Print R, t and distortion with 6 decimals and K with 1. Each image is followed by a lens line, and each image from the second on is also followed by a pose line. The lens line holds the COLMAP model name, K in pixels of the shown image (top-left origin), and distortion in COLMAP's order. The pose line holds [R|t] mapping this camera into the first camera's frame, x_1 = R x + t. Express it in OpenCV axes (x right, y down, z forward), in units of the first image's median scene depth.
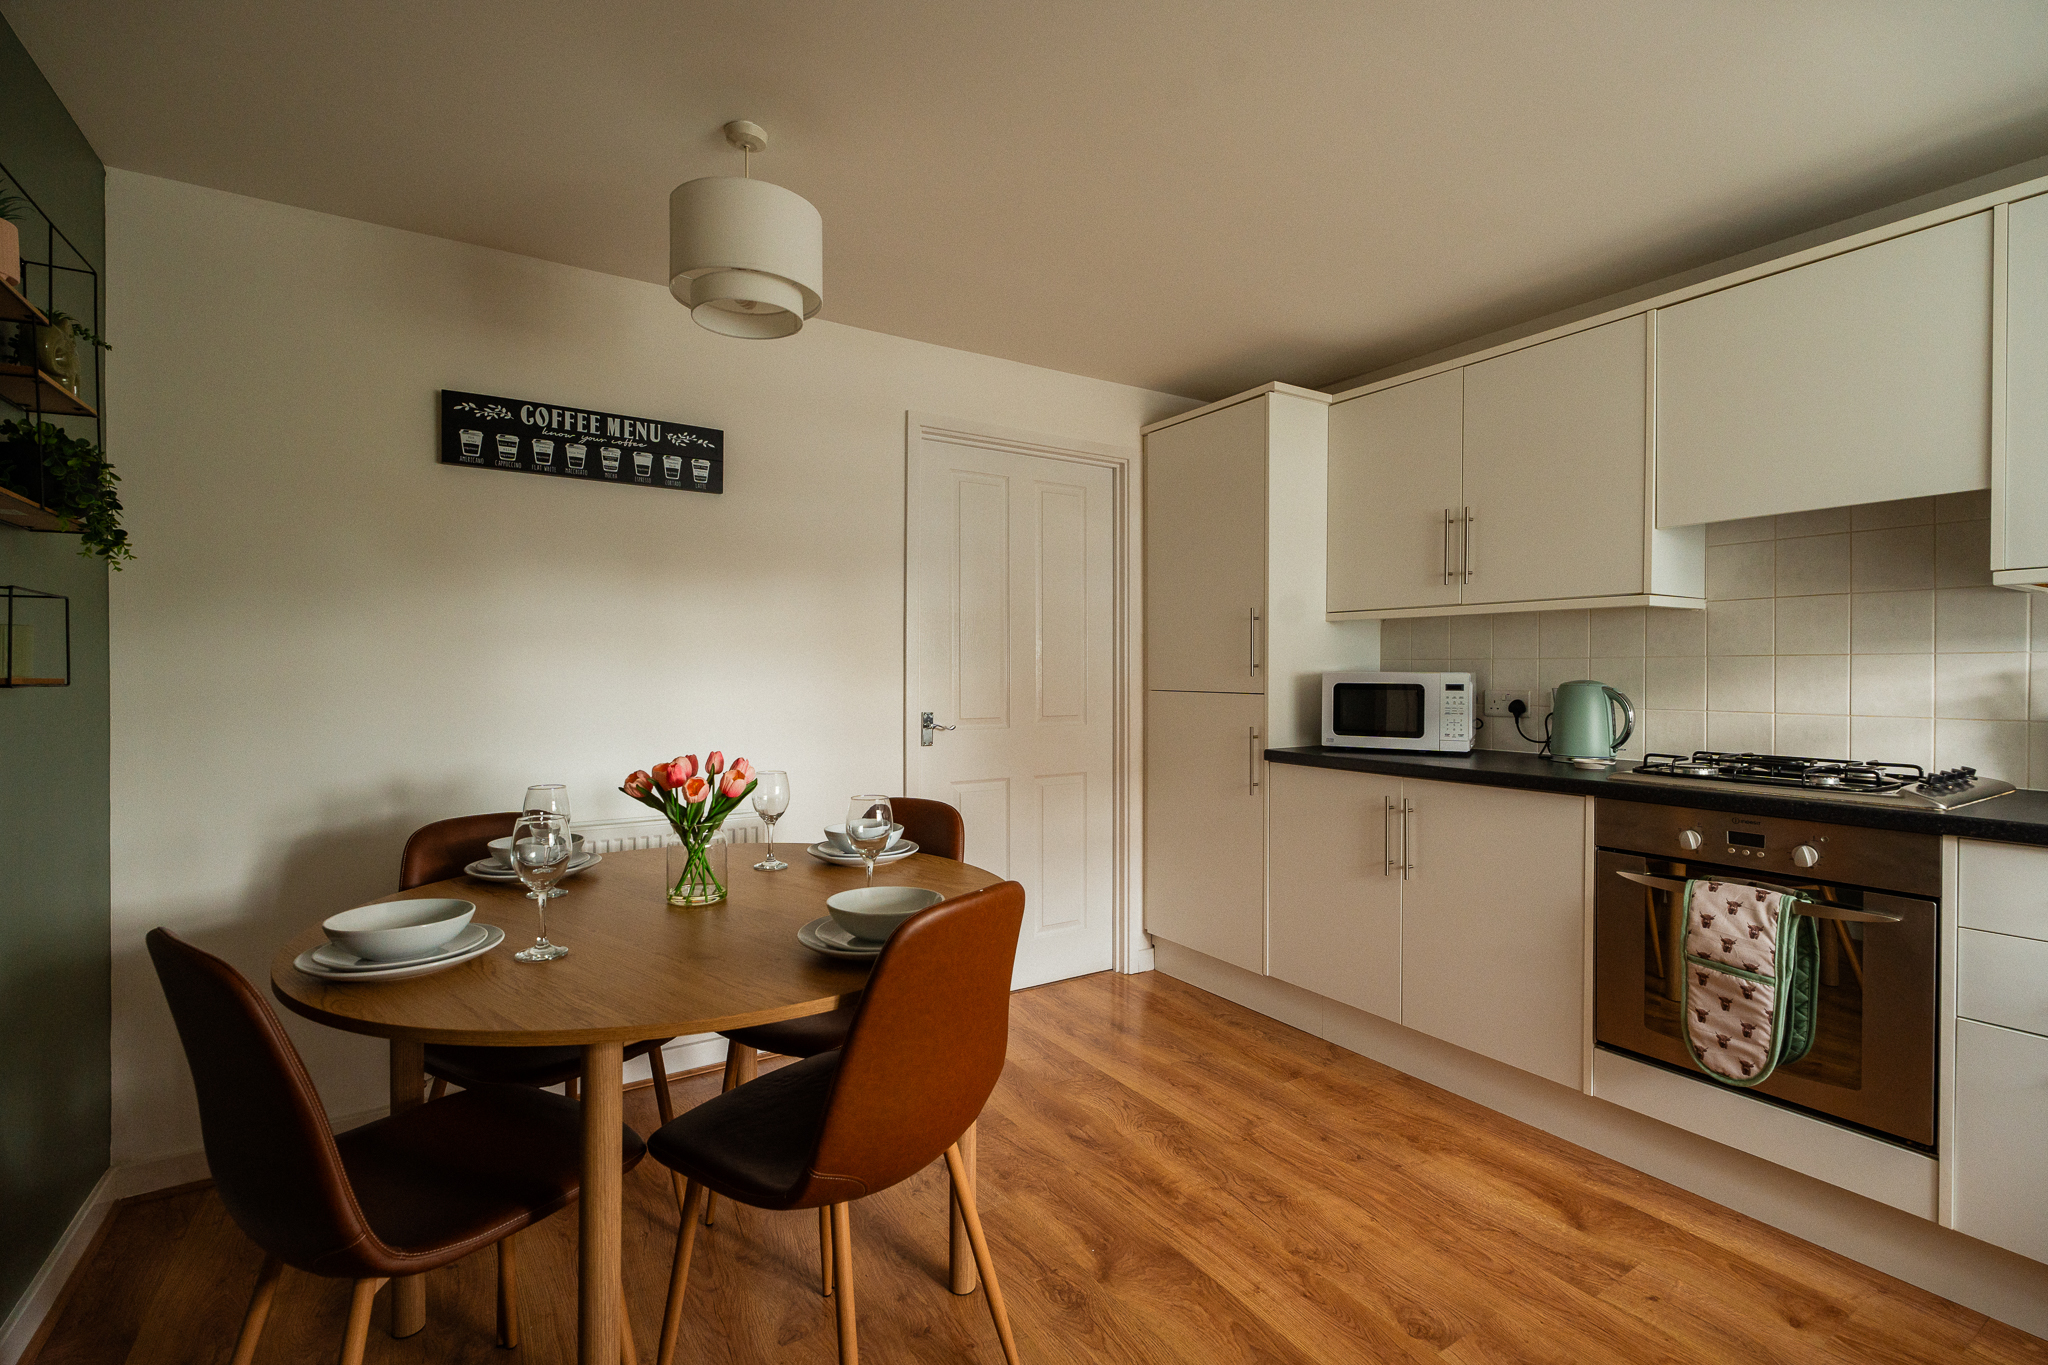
lens RADIAL K [[917.4, 0, 1024.0], [0, 917.4, 682.5], [0, 0, 1]] dist [-0.001702, -0.000698]
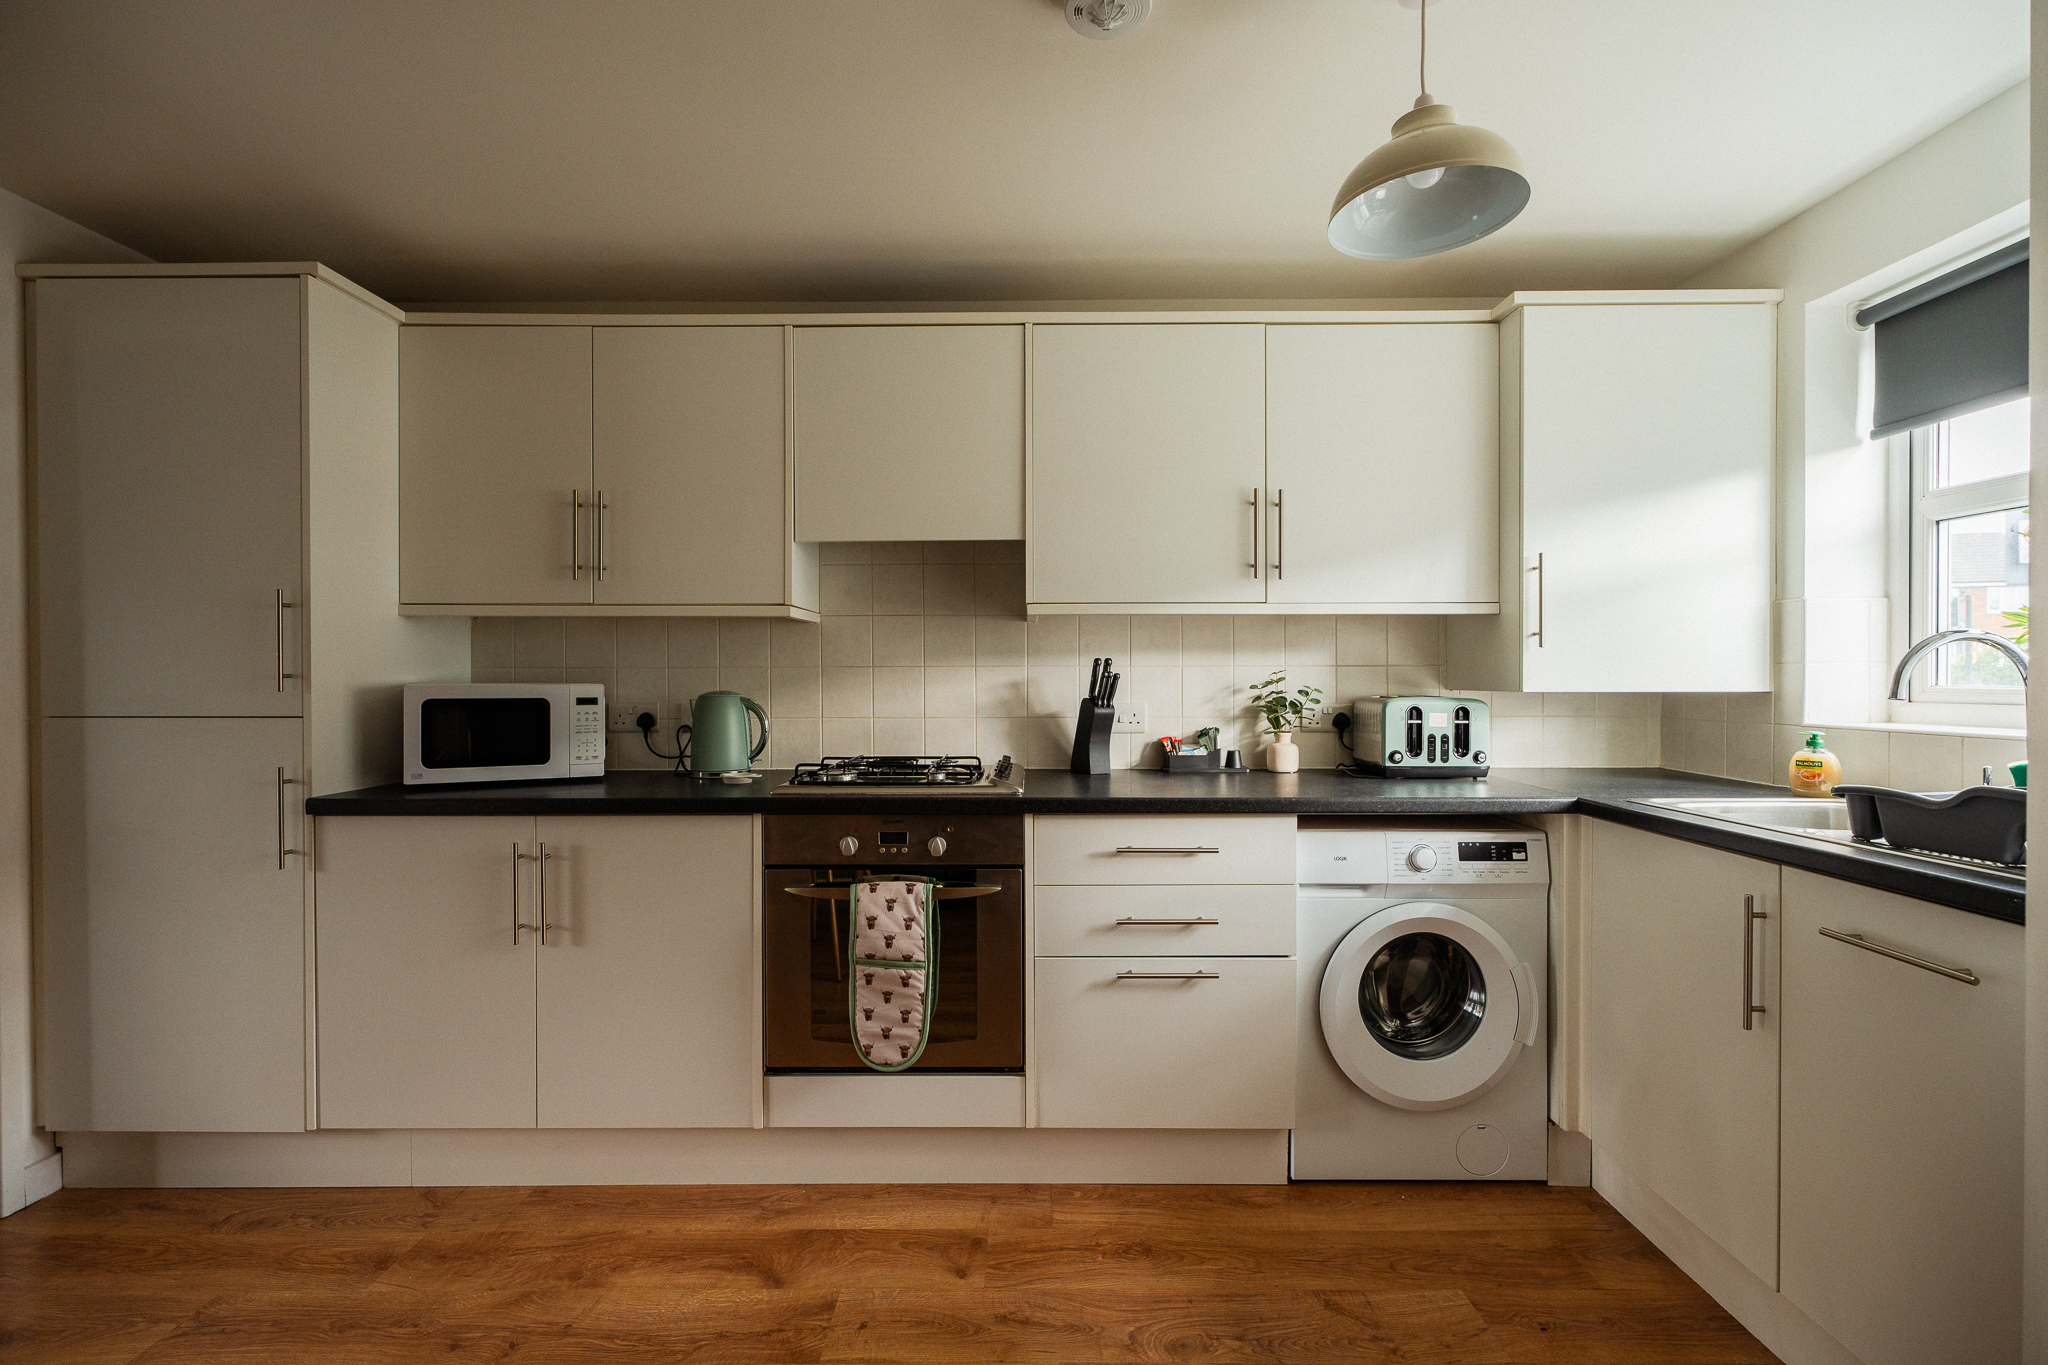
lens RADIAL K [[898.0, 0, 1024.0], [0, 898.0, 682.5], [0, 0, 1]] dist [-0.000032, -0.000025]
pose [[0.535453, -0.007709, 0.844530, -0.020661], [0.012539, 0.999921, 0.001177, -0.010582], [-0.844472, 0.009959, 0.535507, 0.283053]]
